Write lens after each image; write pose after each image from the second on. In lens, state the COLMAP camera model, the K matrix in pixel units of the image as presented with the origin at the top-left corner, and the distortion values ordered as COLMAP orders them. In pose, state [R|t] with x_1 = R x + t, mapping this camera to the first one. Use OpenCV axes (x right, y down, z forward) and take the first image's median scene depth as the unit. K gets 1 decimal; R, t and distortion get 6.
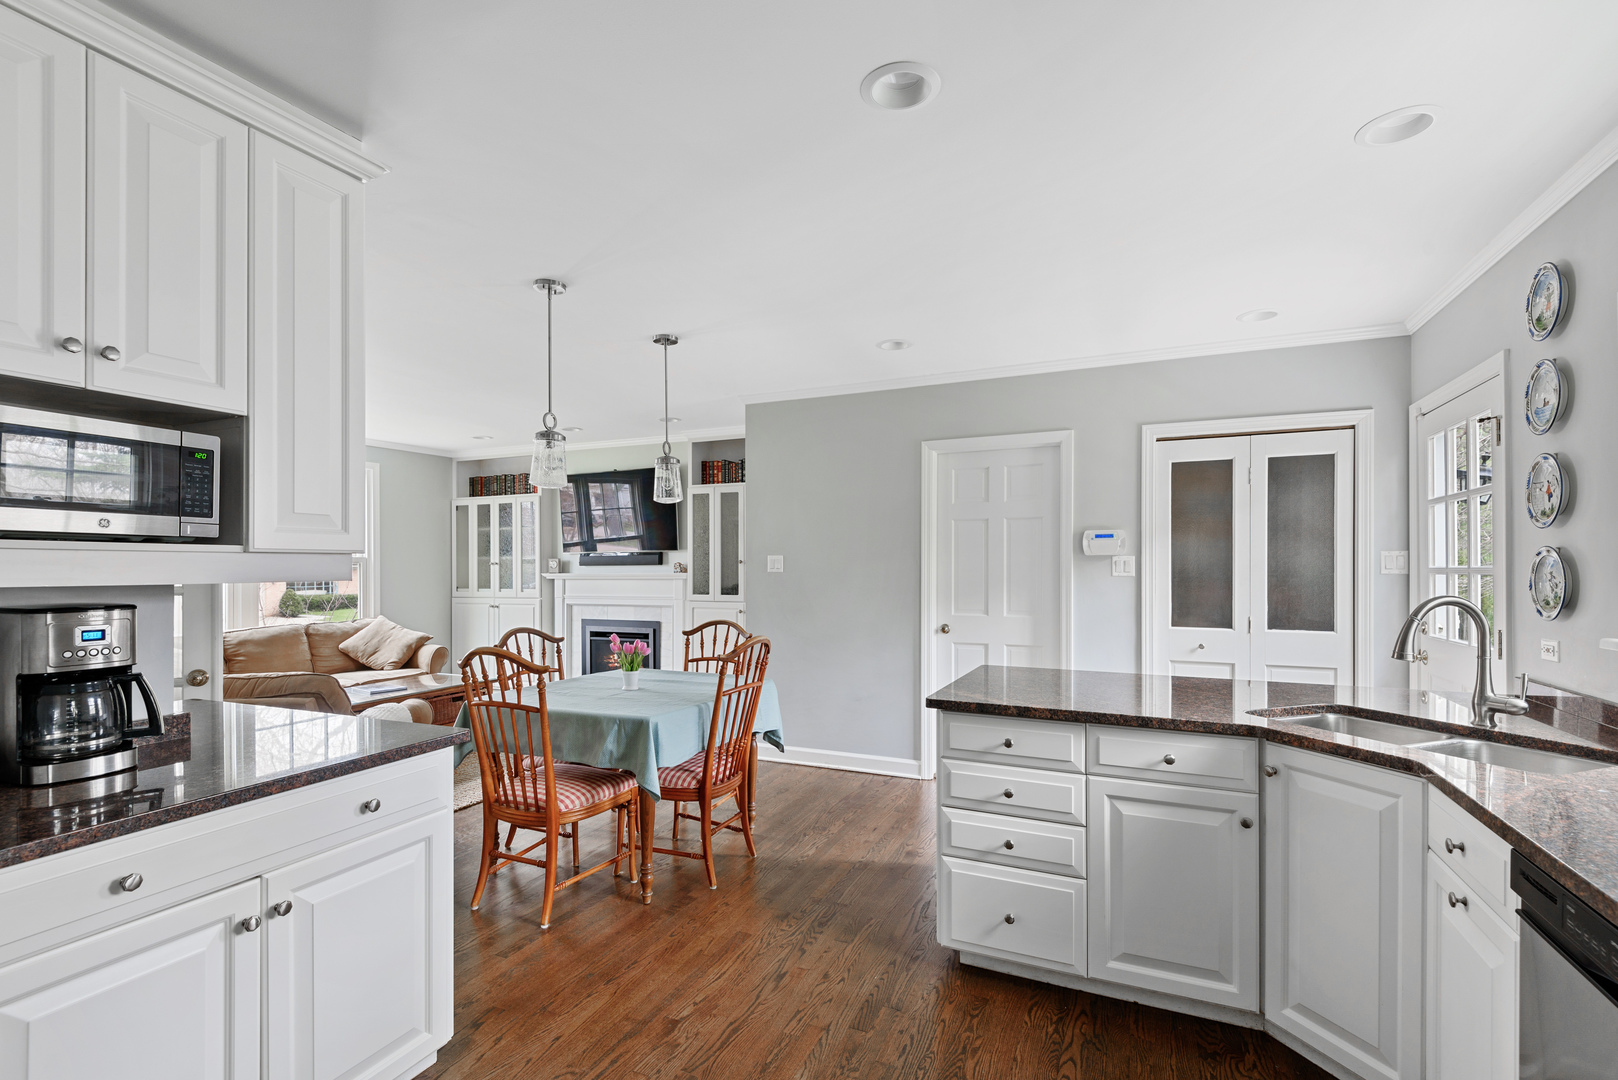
lens RADIAL K [[741.6, 0, 816.0], [0, 741.6, 565.3], [0, 0, 1]] dist [0.022467, -0.013989]
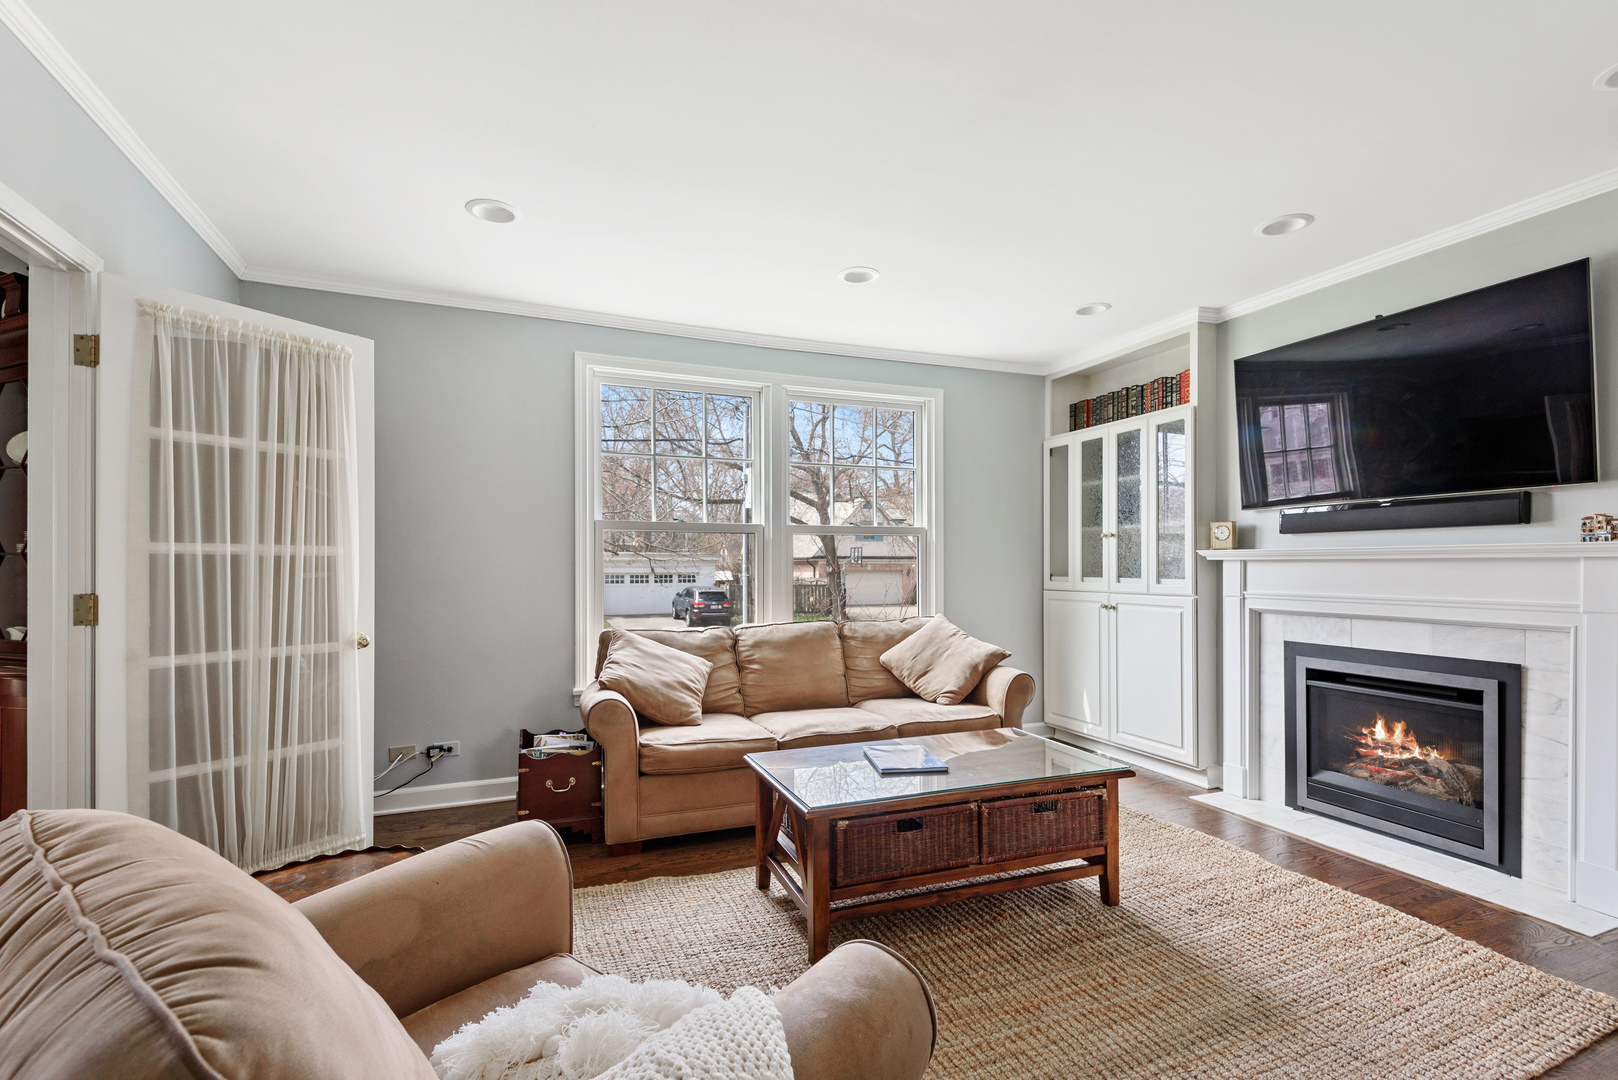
lens RADIAL K [[741.6, 0, 804.5], [0, 741.6, 566.1], [0, 0, 1]] dist [0.022467, -0.013989]
pose [[0.708569, 0.005392, -0.705621, -0.333449], [0.003418, 0.999933, 0.011074, 0.026913], [0.705634, -0.010258, 0.708503, 0.733058]]
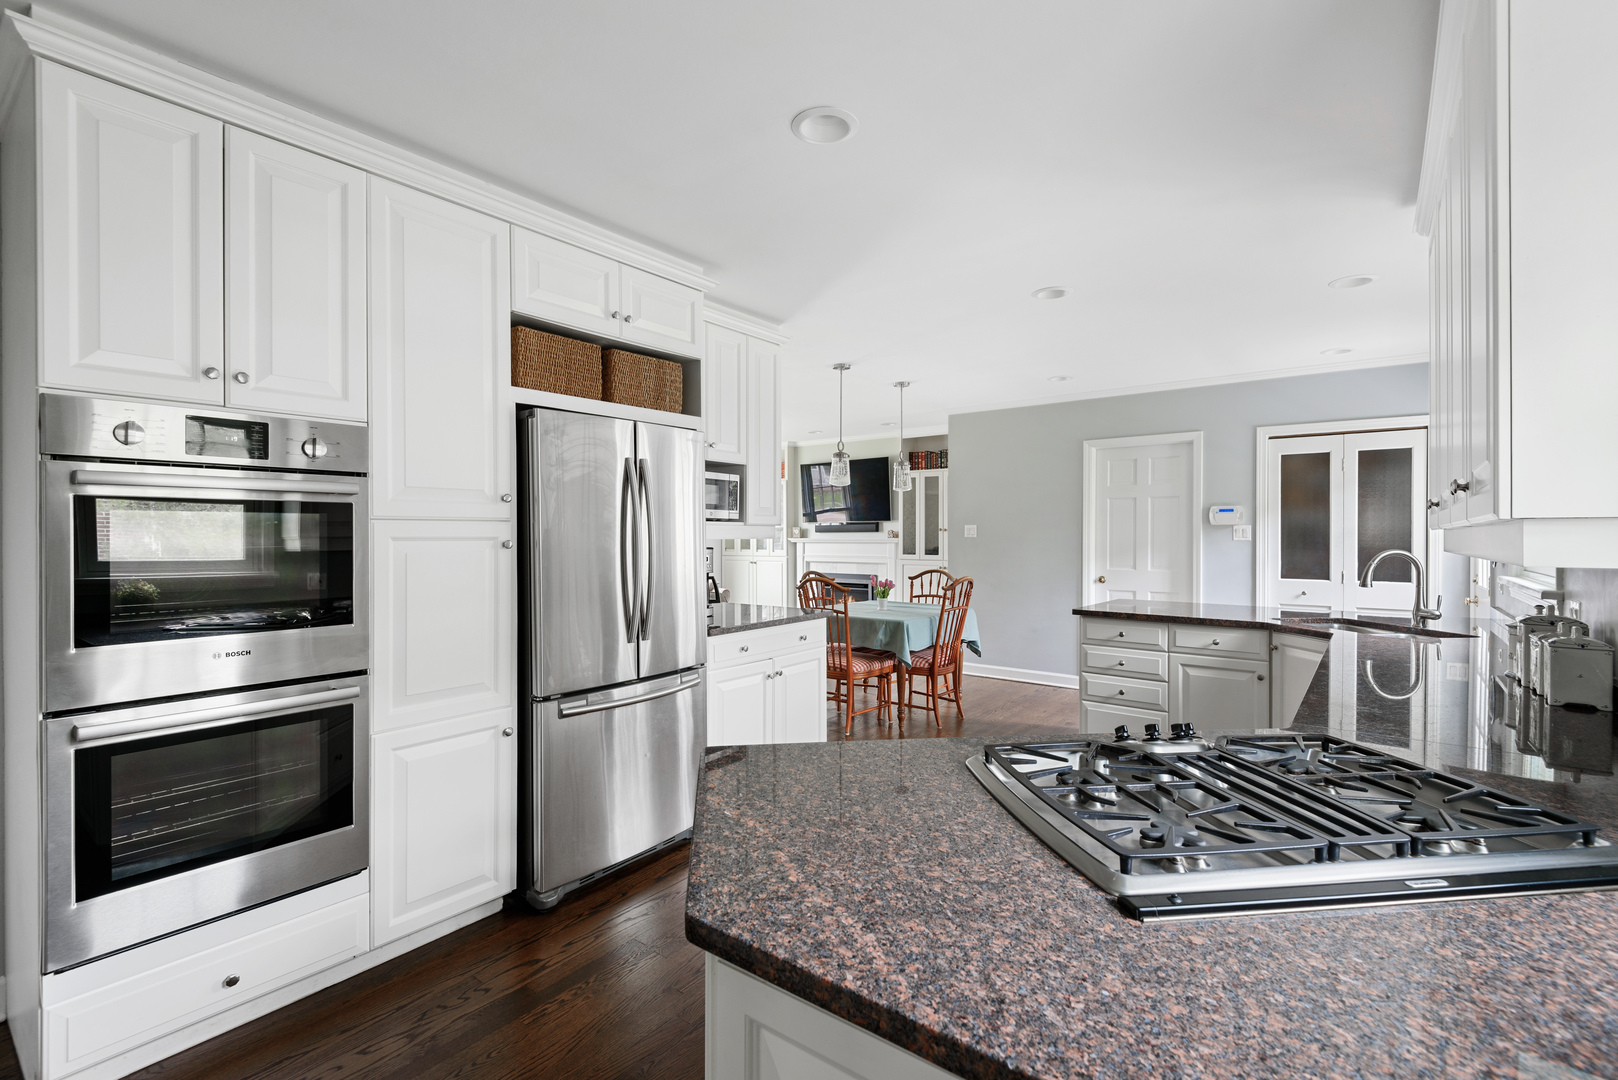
lens RADIAL K [[741.6, 0, 809.7], [0, 741.6, 535.6], [0, 0, 1]] dist [0.022467, -0.013989]
pose [[0.970608, 0.002359, -0.240655, -0.017070], [-0.001601, 0.999993, 0.003343, 0.002612], [0.240661, -0.002860, 0.970605, -0.498268]]
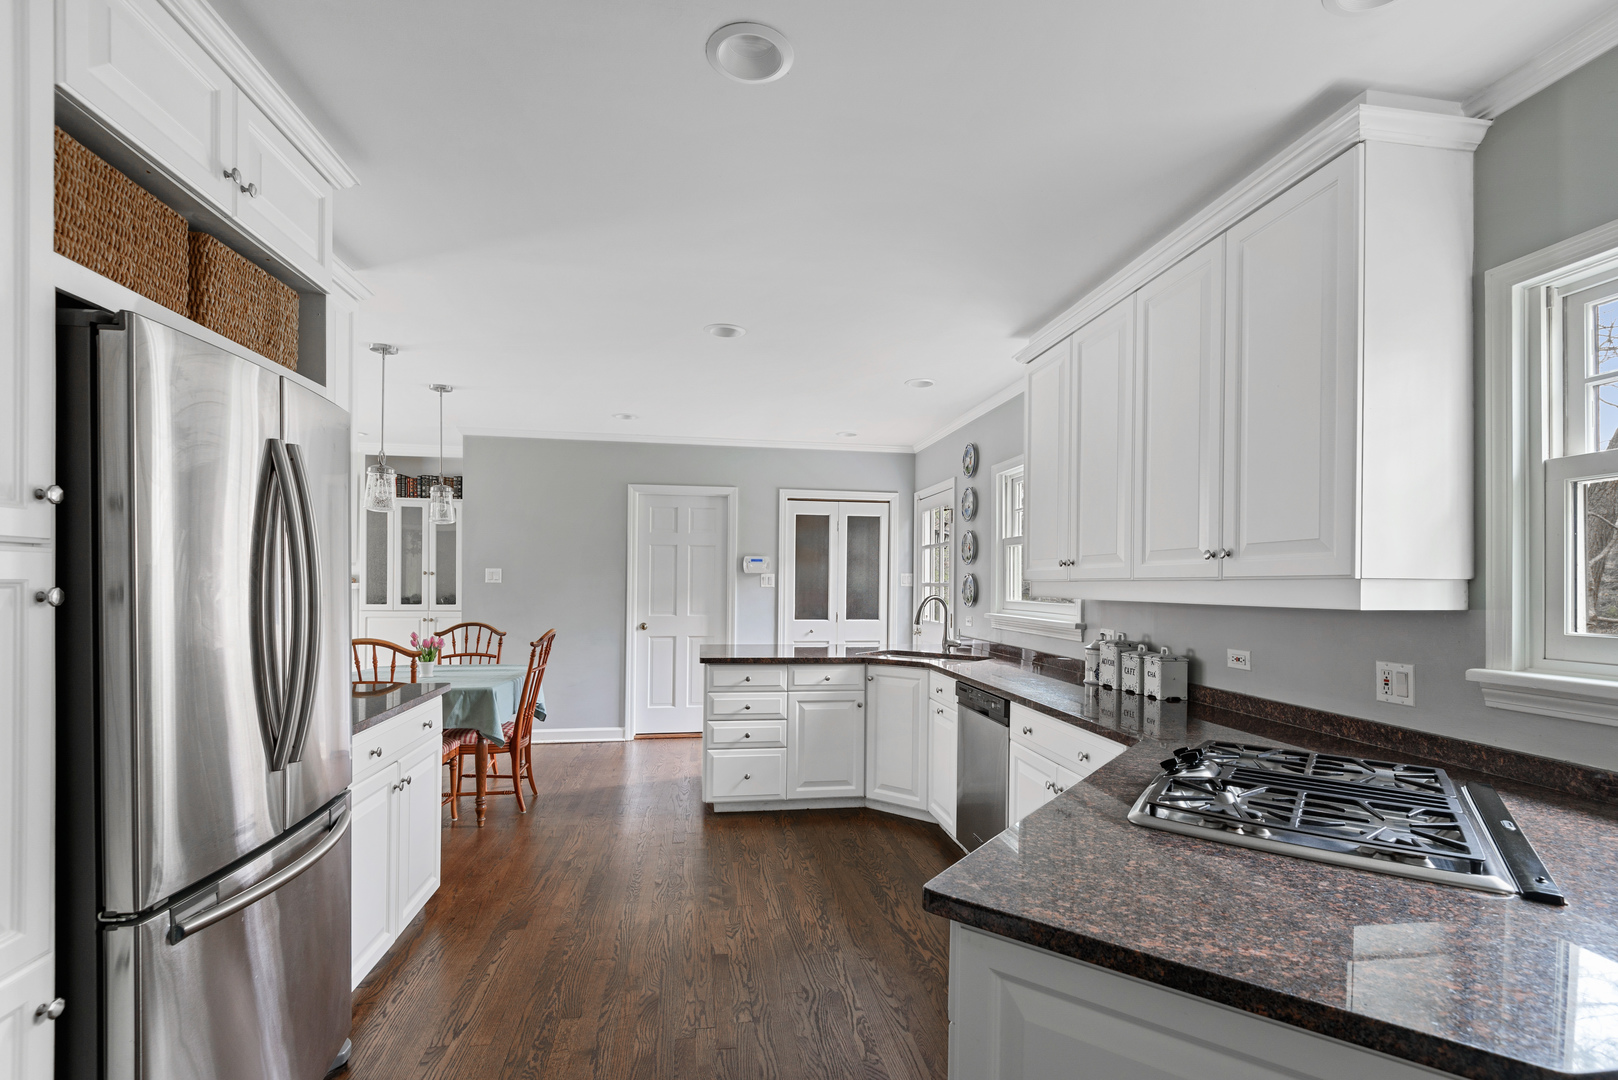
lens RADIAL K [[741.6, 0, 836.0], [0, 741.6, 588.7], [0, 0, 1]] dist [0.022467, -0.013989]
pose [[0.830512, 0.003982, 0.556987, -0.323382], [-0.010844, 0.999901, 0.009021, 0.002315], [-0.556896, -0.013532, 0.830472, -0.343804]]
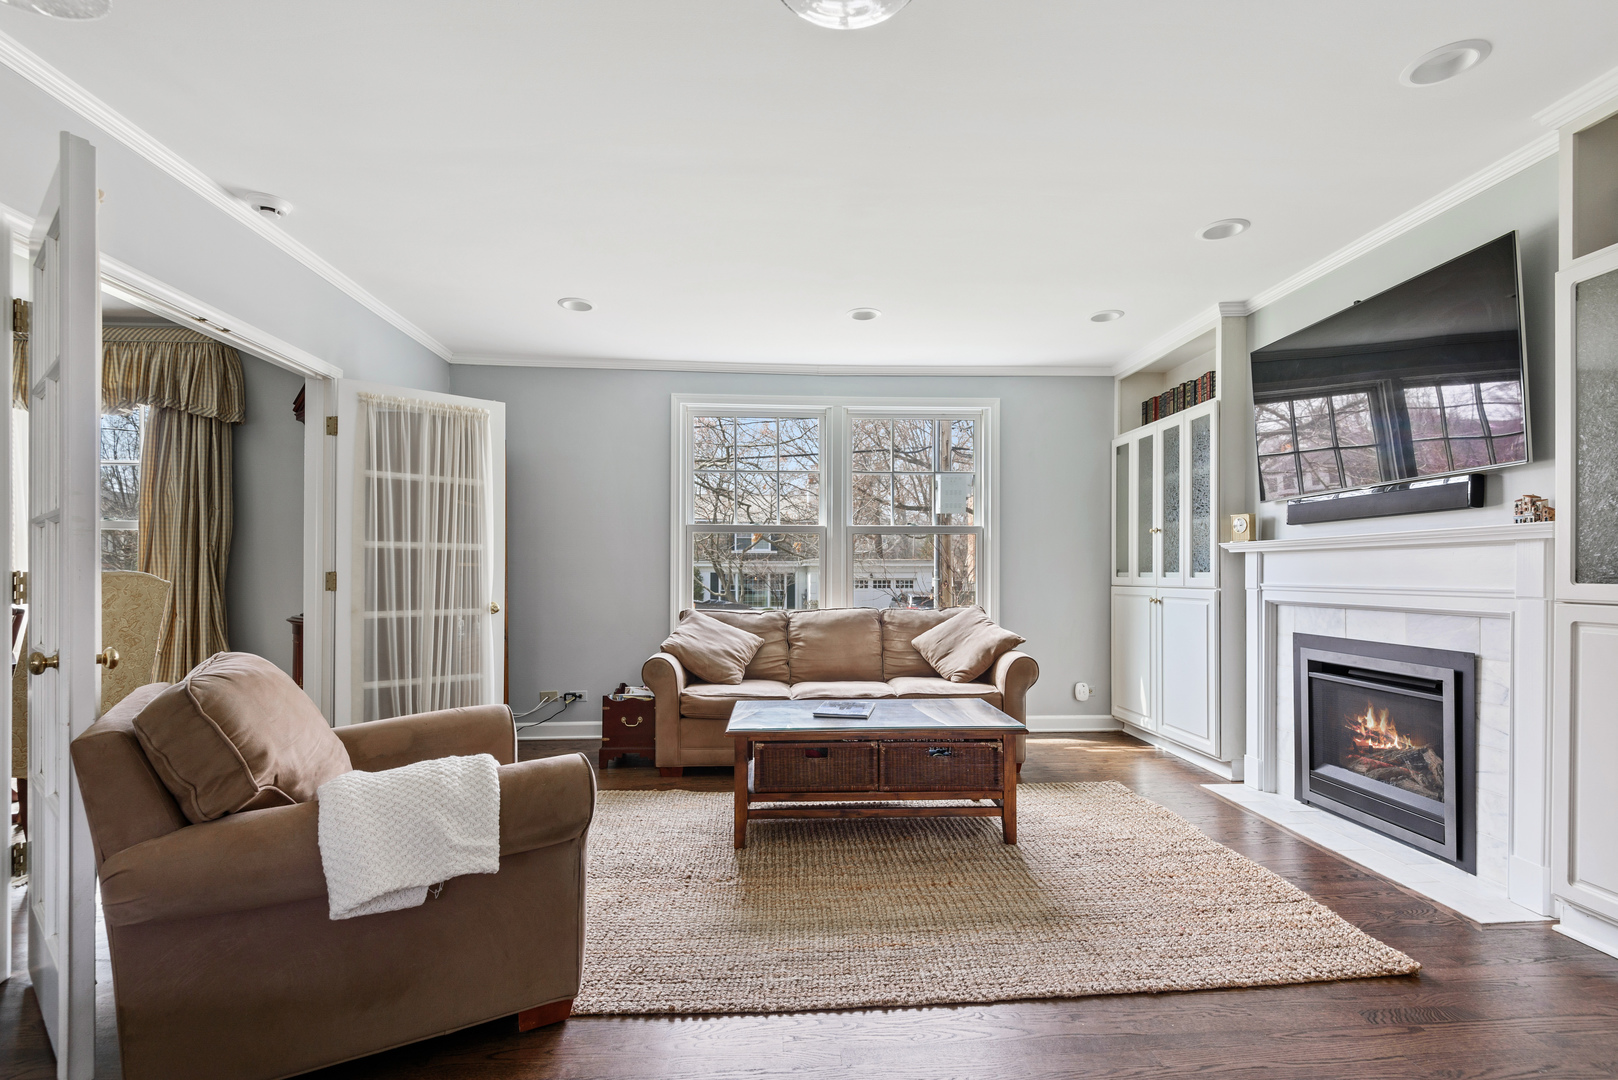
lens RADIAL K [[741.6, 0, 805.0], [0, 741.6, 571.3], [0, 0, 1]] dist [0.022467, -0.013989]
pose [[0.448556, 0.003217, -0.893749, -0.029476], [0.004586, 0.999972, 0.005901, 0.047211], [0.893743, -0.006746, 0.448529, 0.852340]]
